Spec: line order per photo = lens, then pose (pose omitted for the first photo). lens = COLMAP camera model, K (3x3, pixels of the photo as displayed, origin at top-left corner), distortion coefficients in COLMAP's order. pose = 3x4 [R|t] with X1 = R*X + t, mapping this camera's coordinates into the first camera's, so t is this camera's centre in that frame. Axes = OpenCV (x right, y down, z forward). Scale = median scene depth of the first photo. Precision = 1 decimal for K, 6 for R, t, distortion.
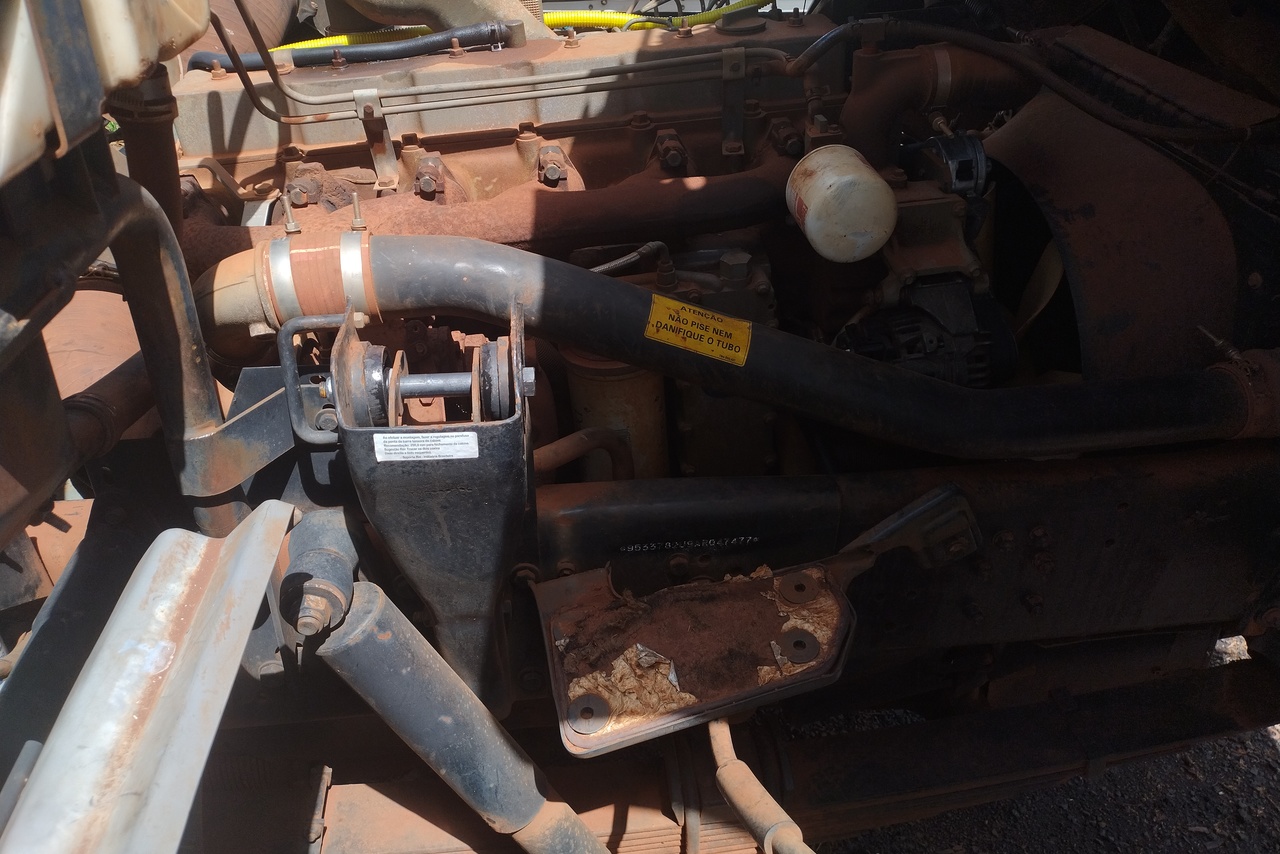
lens RADIAL K [[931.9, 0, 640.0], [0, 931.9, 427.0], [0, 0, 1]] dist [0.066396, -0.104413]
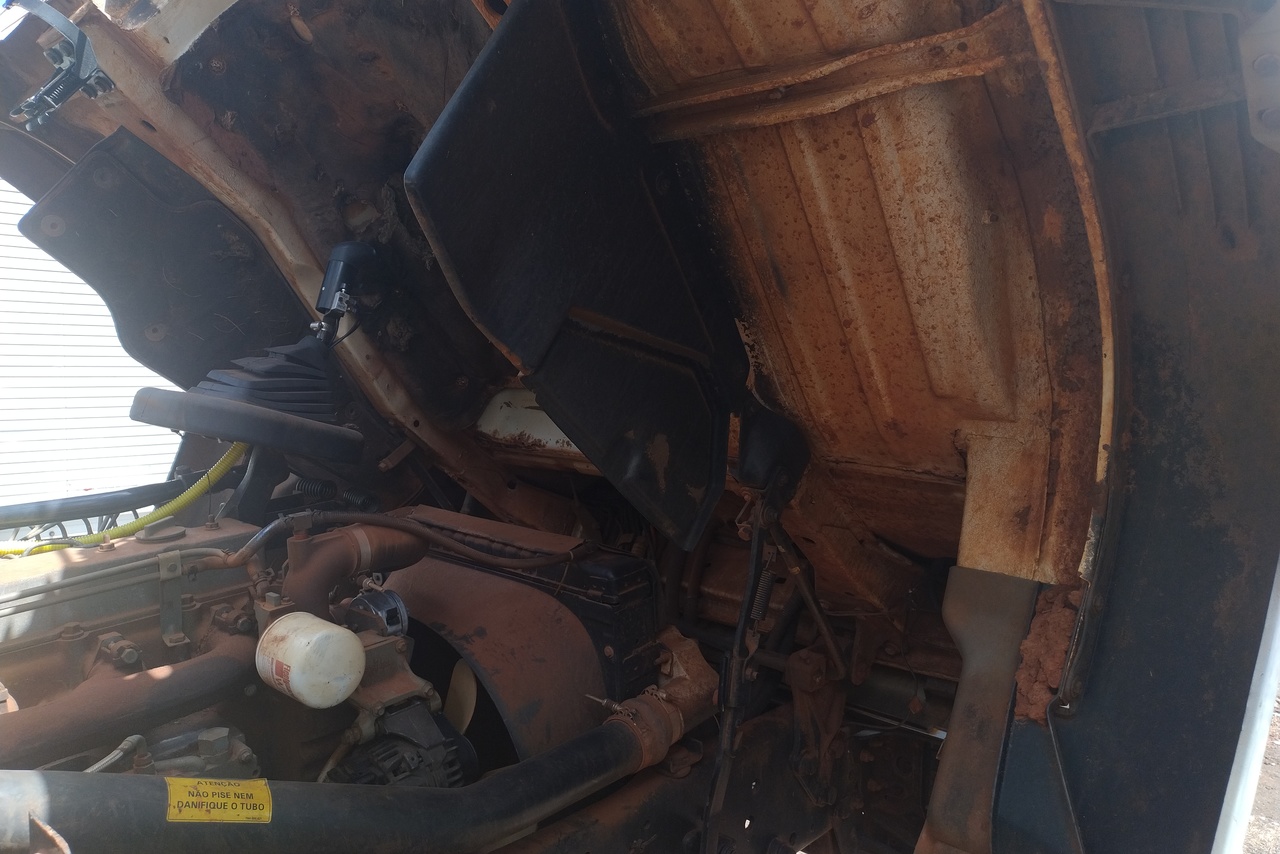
lens RADIAL K [[885.8, 0, 640.0], [0, 885.8, 427.0], [0, 0, 1]] dist [-0.052994, 0.000712]
pose [[0.763146, -0.056722, 0.643731, -0.135422], [0.362334, 0.862386, -0.353560, 0.036195], [-0.535090, 0.503064, 0.678679, -0.073837]]
